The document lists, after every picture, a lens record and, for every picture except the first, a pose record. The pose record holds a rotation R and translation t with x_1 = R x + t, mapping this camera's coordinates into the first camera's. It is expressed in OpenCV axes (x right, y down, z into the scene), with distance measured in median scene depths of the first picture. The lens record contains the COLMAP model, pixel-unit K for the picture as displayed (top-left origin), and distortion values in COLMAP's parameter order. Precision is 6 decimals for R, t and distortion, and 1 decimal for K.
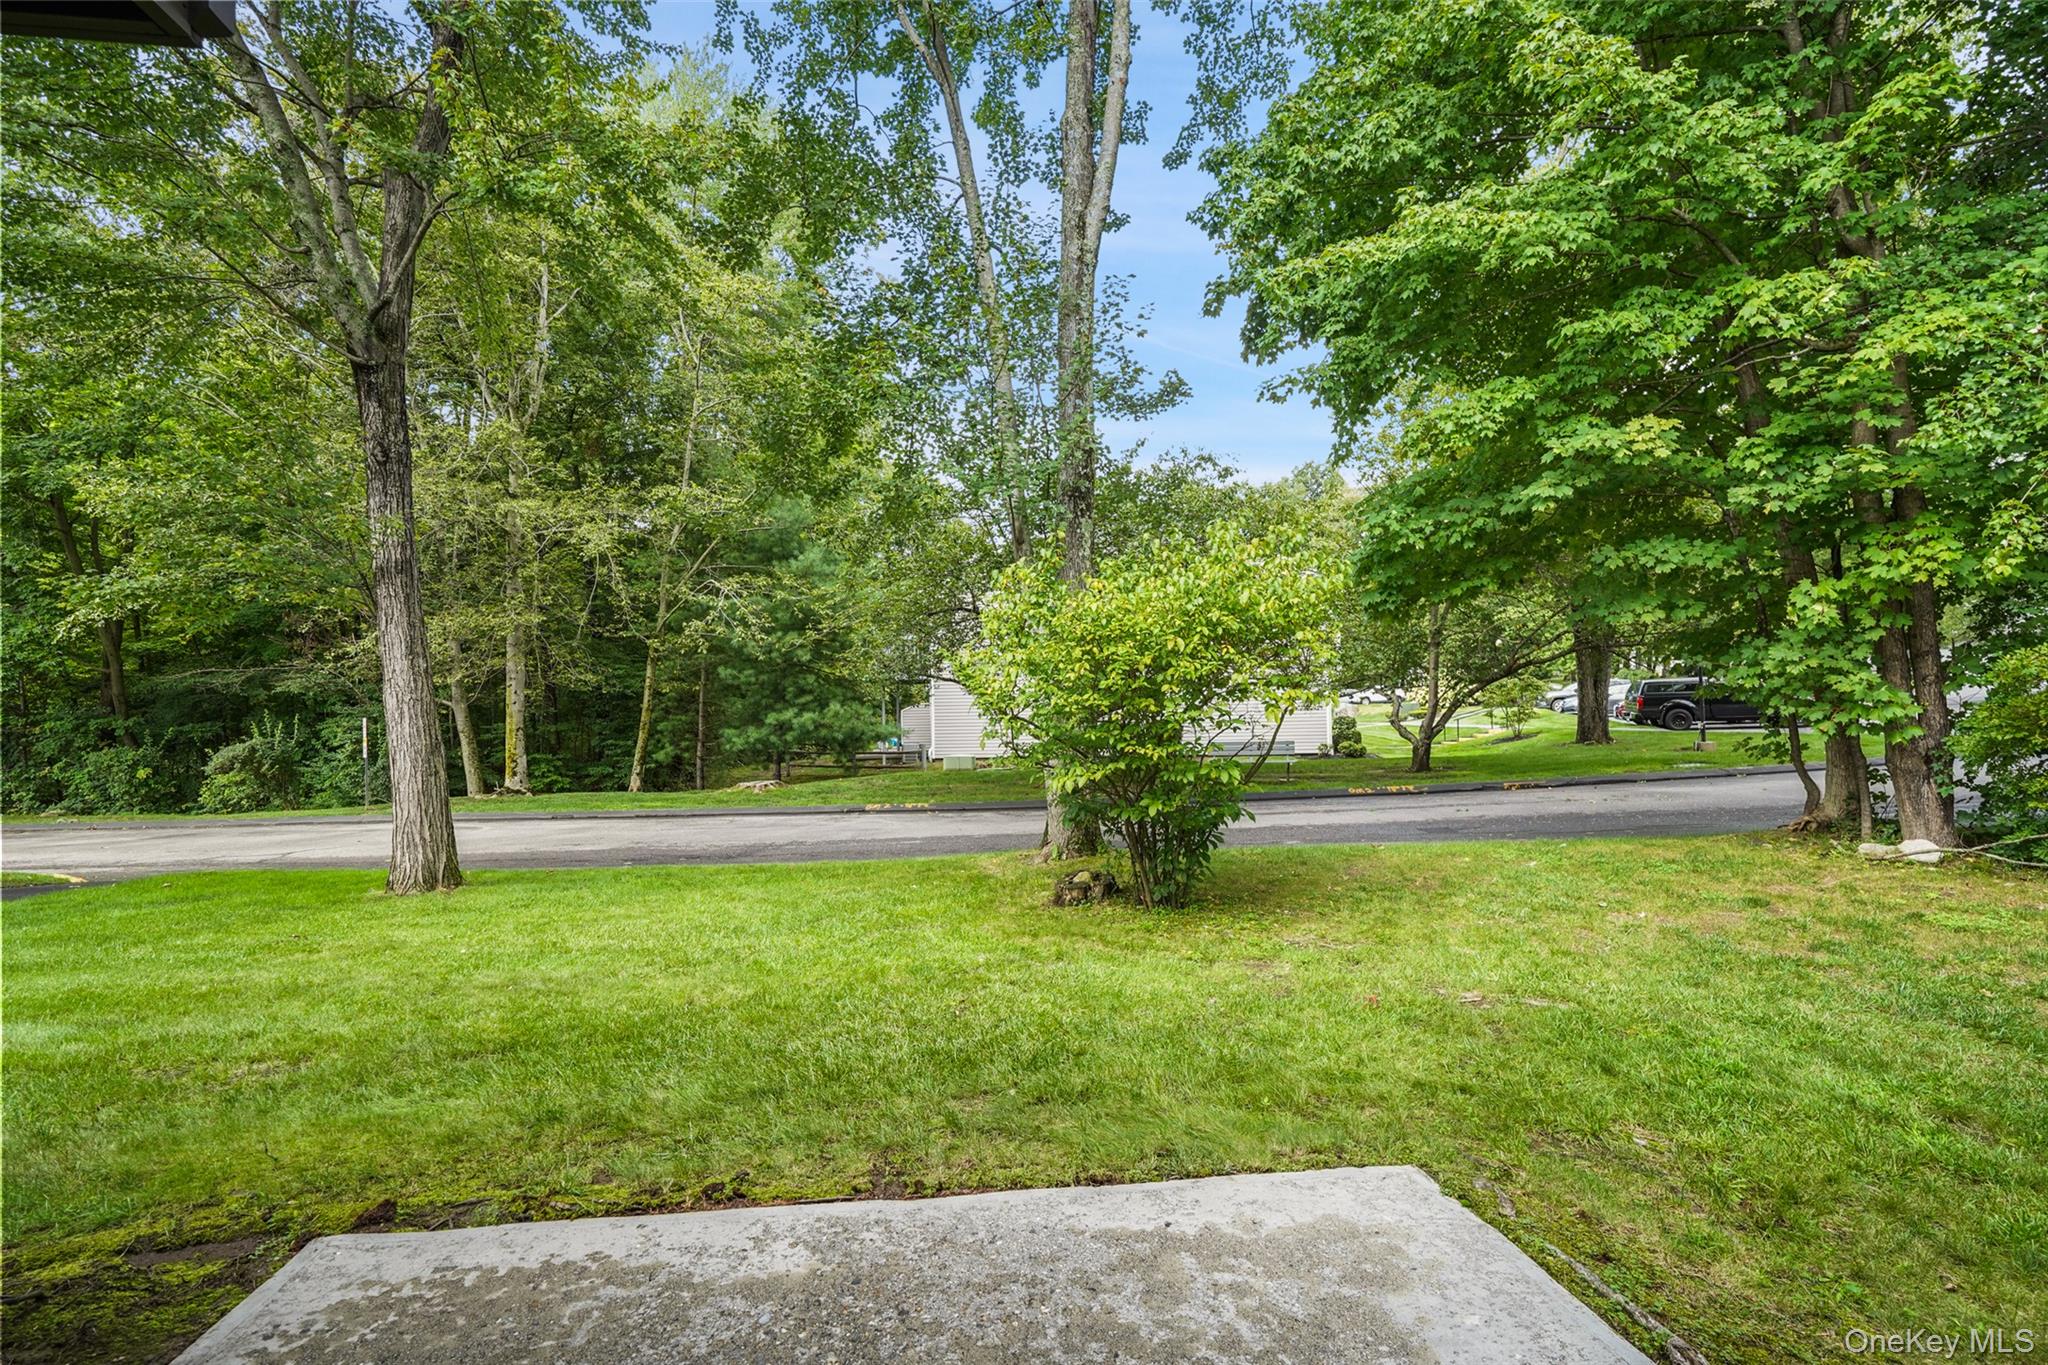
lens RADIAL K [[931.7, 0, 1015.6], [0, 931.7, 695.2], [0, 0, 1]] dist [-0.012906, 0.006496]
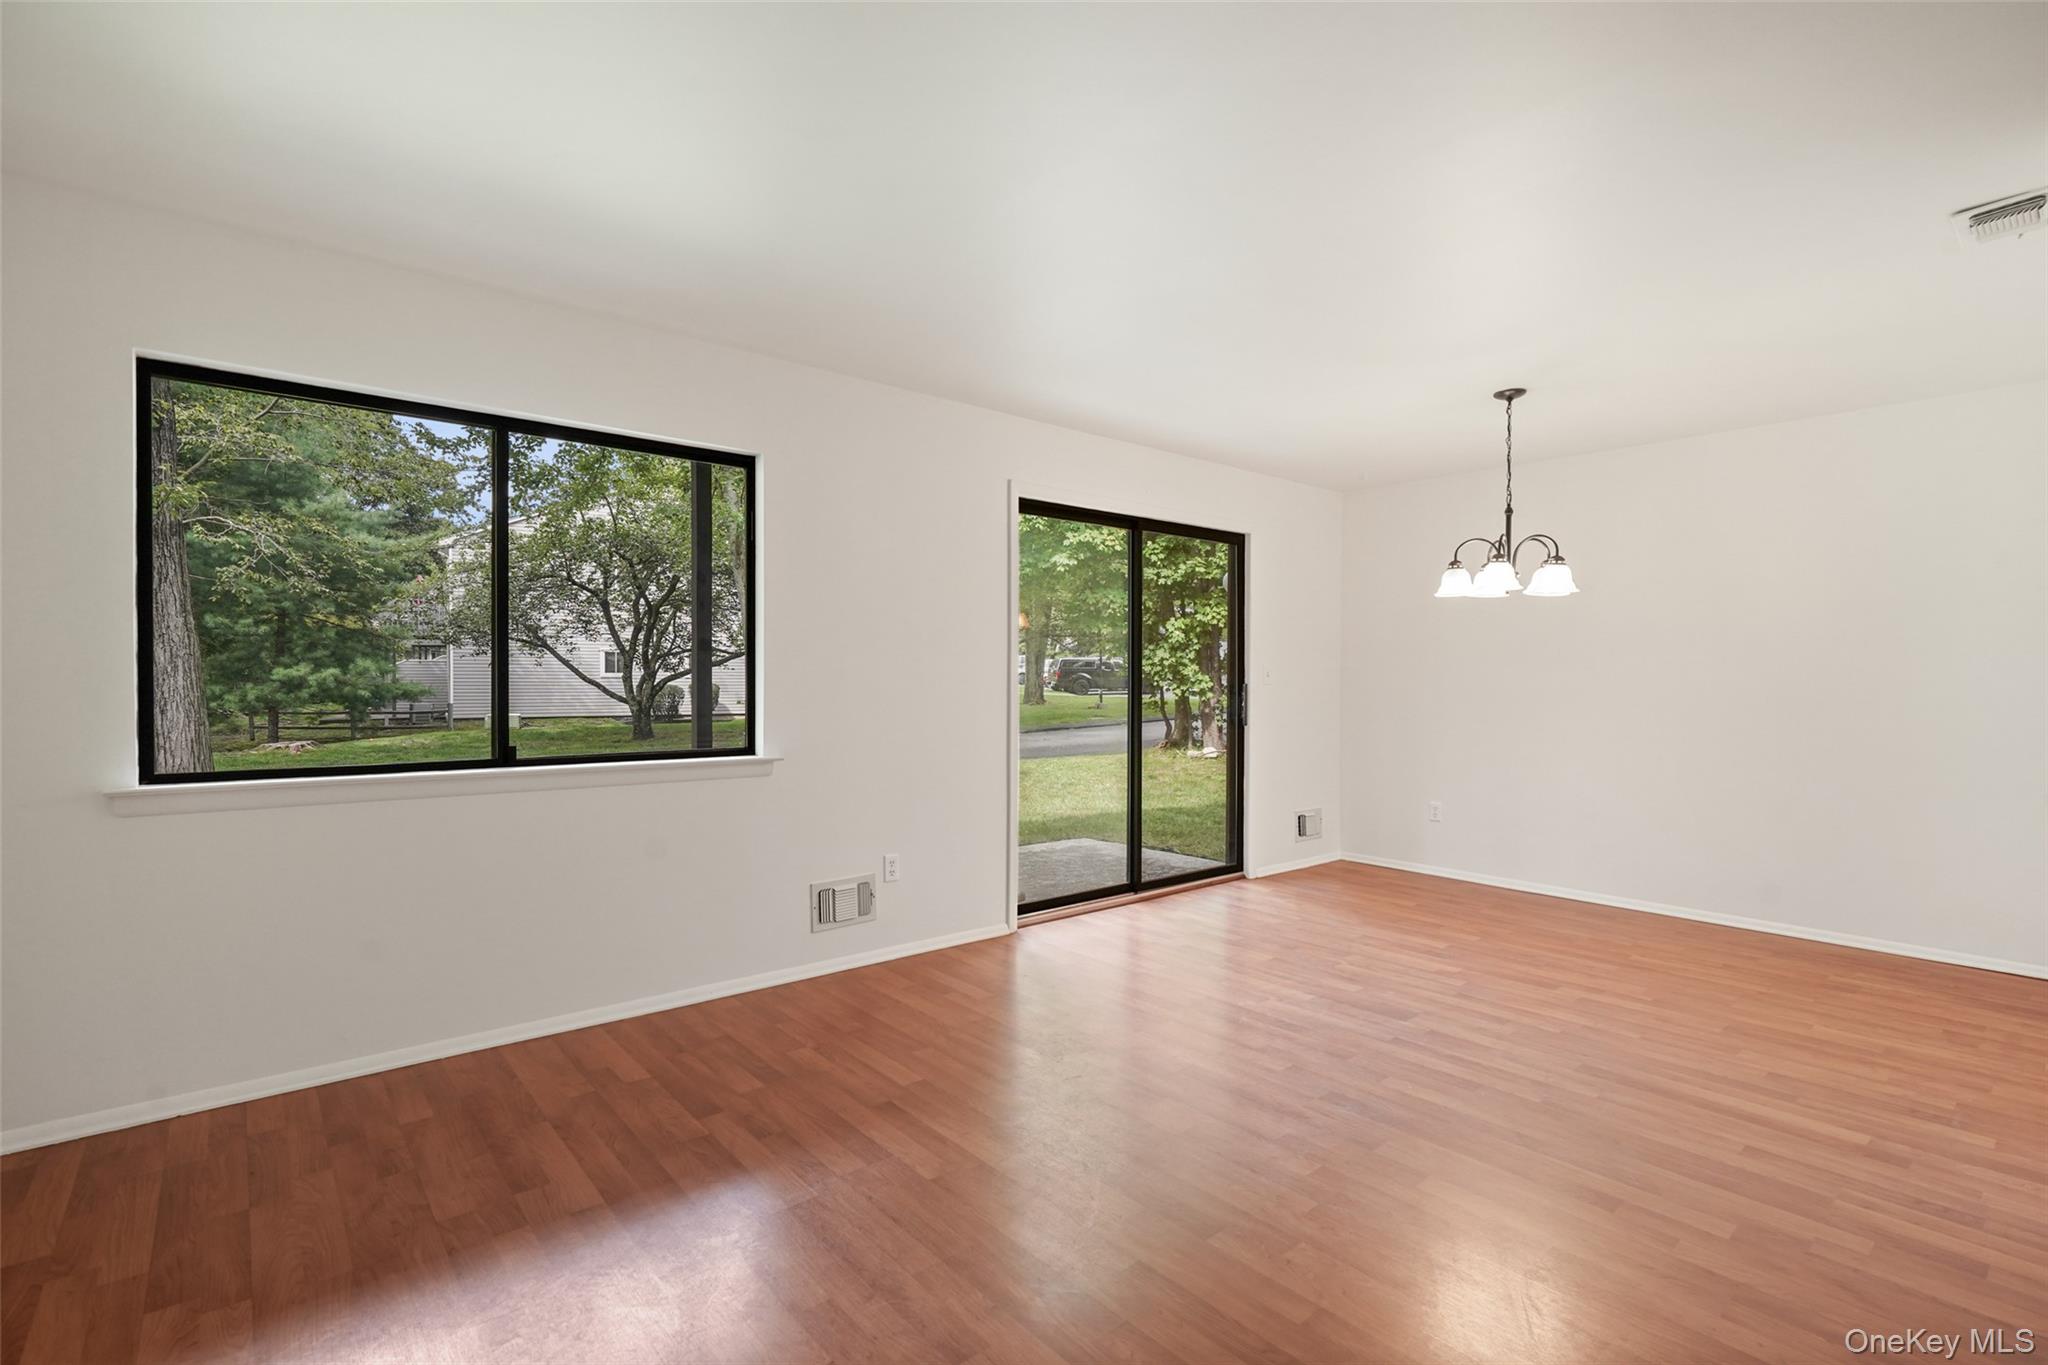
lens RADIAL K [[940.7, 0, 1016.5], [0, 940.7, 685.6], [0, 0, 1]] dist [-0.011053, 0.005431]
pose [[0.840254, 0.012888, 0.542039, -0.522707], [-0.028840, 0.999365, 0.020945, -0.012167], [-0.541425, -0.033232, 0.840092, -0.521647]]
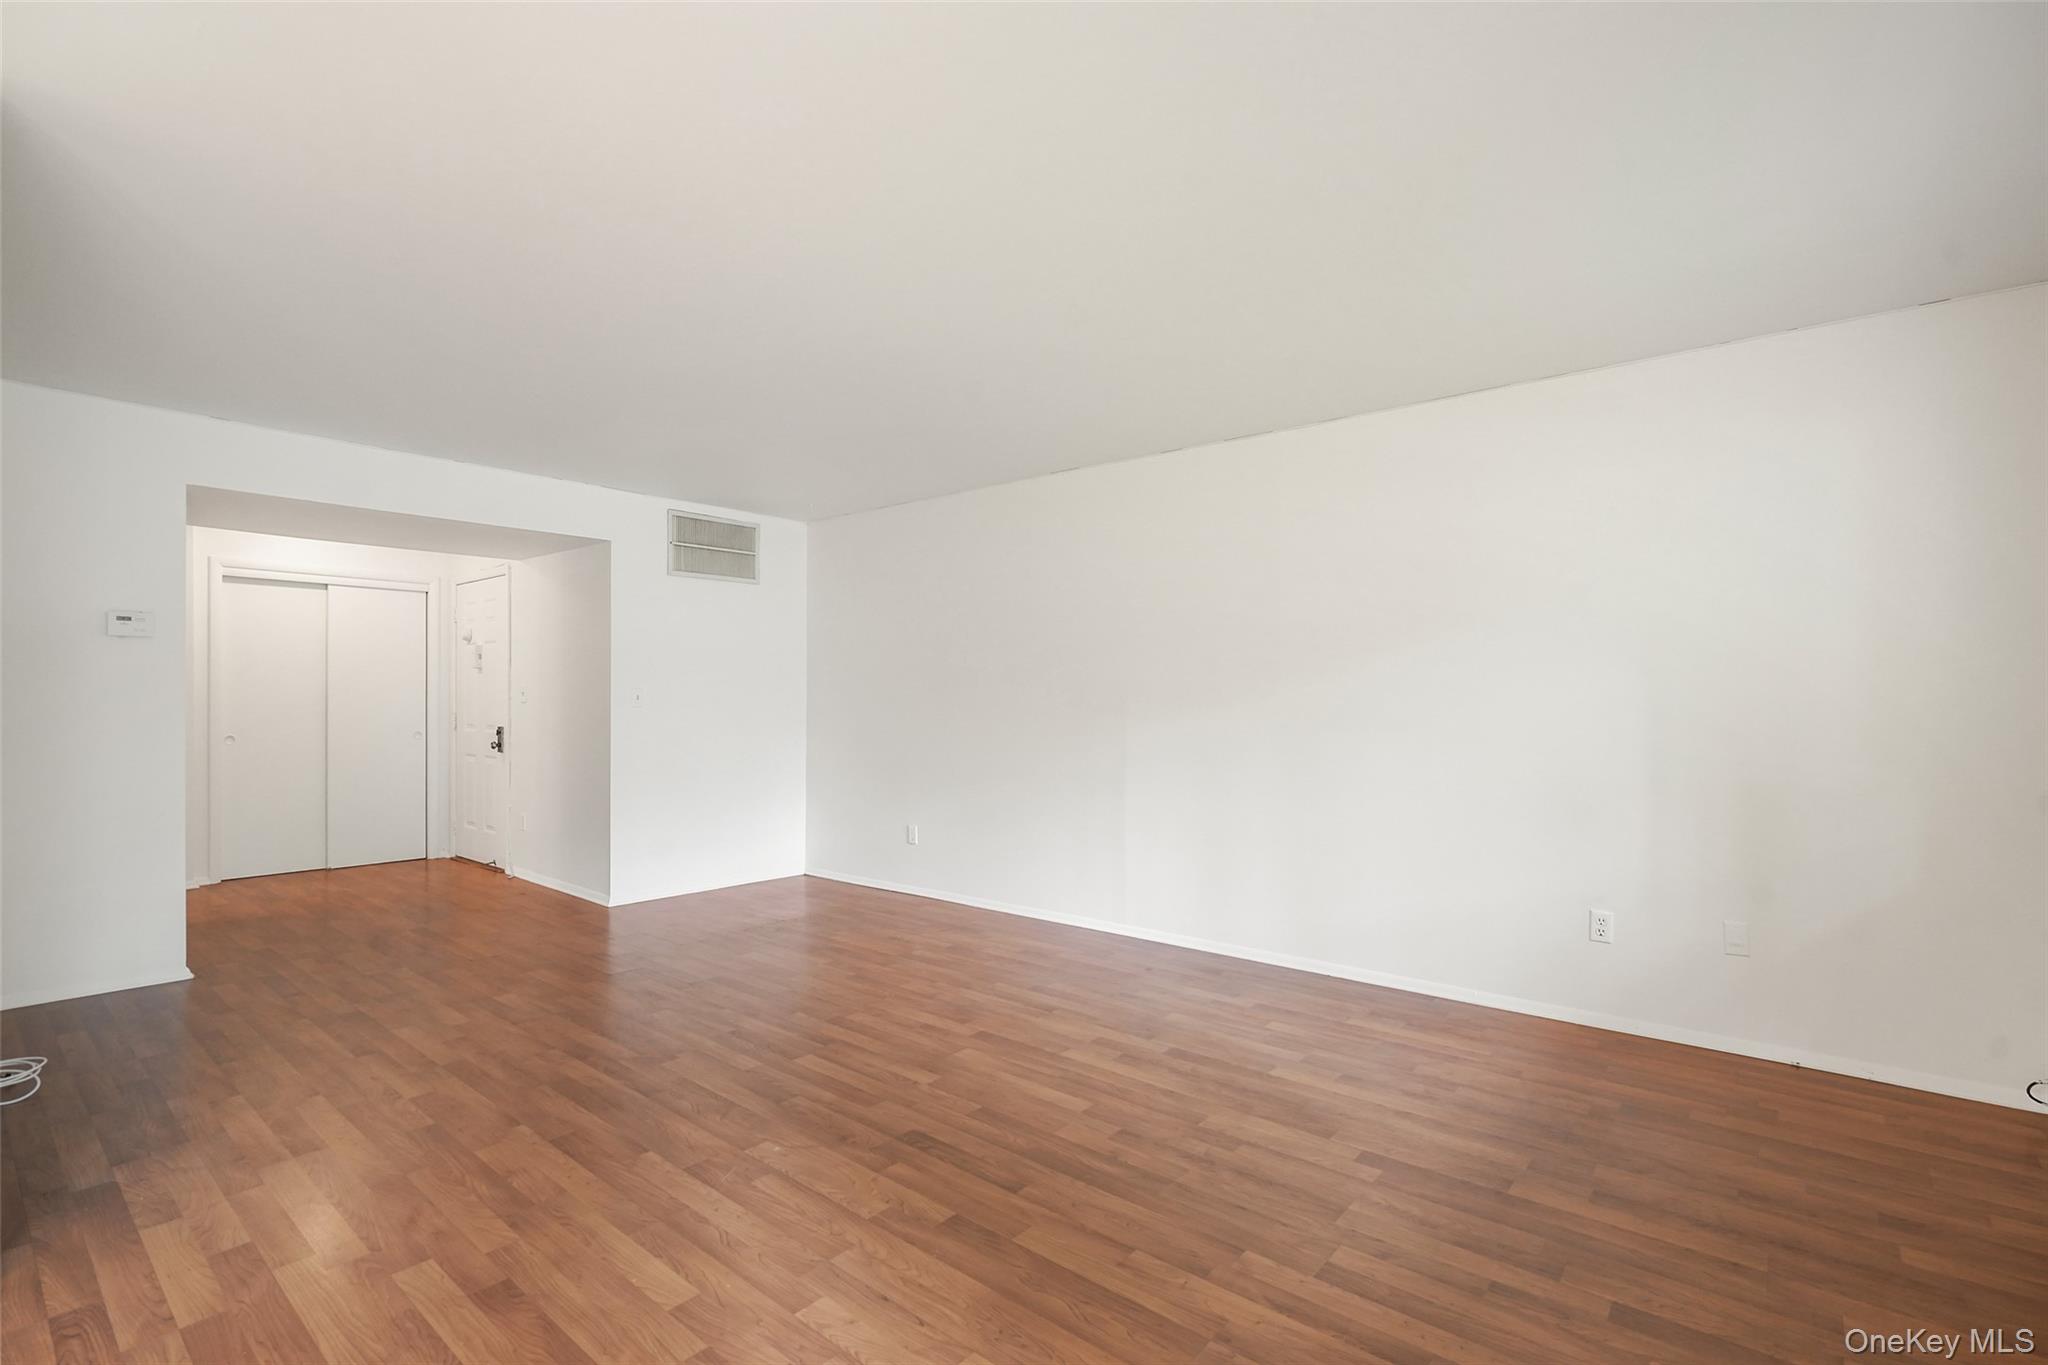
lens RADIAL K [[931.7, 0, 1015.6], [0, 931.7, 695.2], [0, 0, 1]] dist [-0.012906, 0.006496]
pose [[-0.736283, 0.005608, -0.676650, -0.137869], [0.022380, 0.999620, -0.016067, -0.006530], [0.676303, -0.026973, -0.736129, -0.088815]]
